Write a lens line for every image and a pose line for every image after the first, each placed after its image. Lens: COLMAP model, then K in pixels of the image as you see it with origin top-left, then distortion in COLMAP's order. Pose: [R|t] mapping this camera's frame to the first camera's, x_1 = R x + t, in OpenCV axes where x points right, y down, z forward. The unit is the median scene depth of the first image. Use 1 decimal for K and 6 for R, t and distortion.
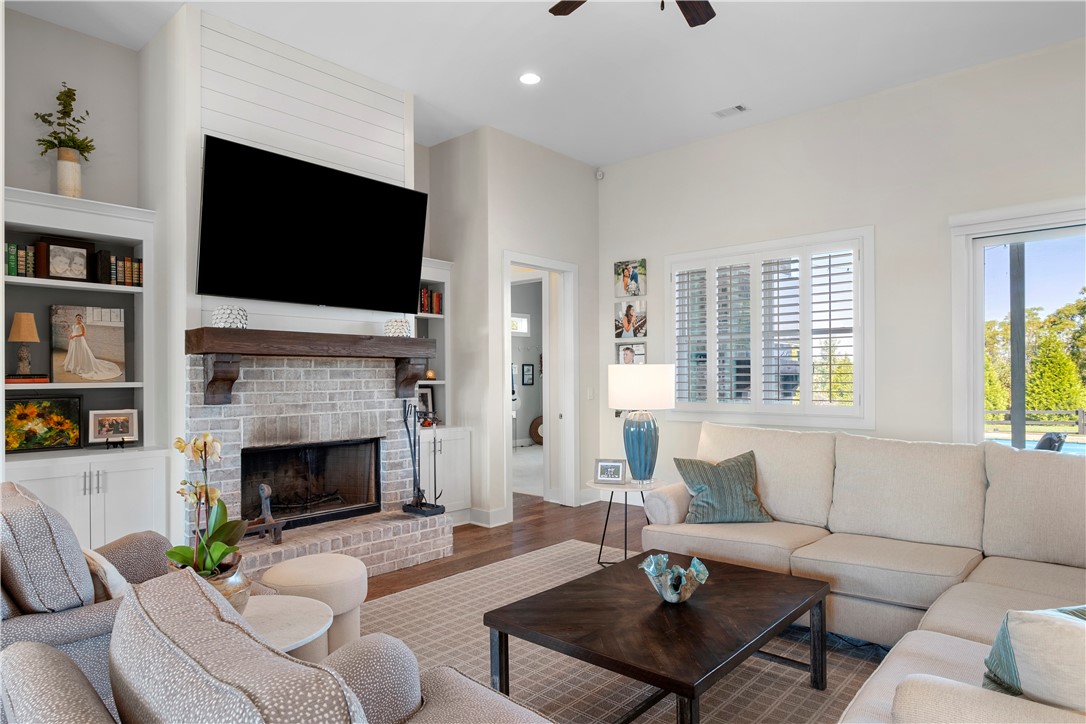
lens RADIAL K [[650.2, 0, 542.7], [0, 650.2, 377.4], [0, 0, 1]] dist [-0.001213, -0.000725]
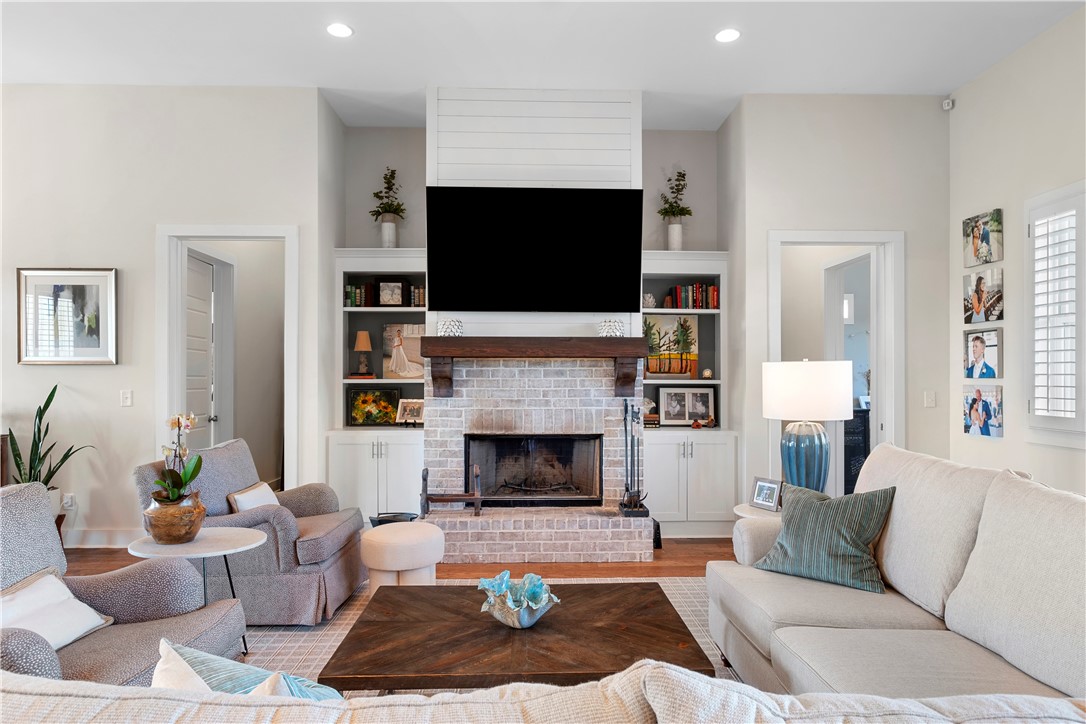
lens RADIAL K [[676.3, 0, 543.4], [0, 676.3, 376.1], [0, 0, 1]] dist [-0.004681, -0.000064]
pose [[0.685080, 0.005377, -0.728448, 0.539034], [-0.004432, 0.999985, 0.003213, -0.004150], [0.728454, 0.001028, 0.685093, 0.223796]]
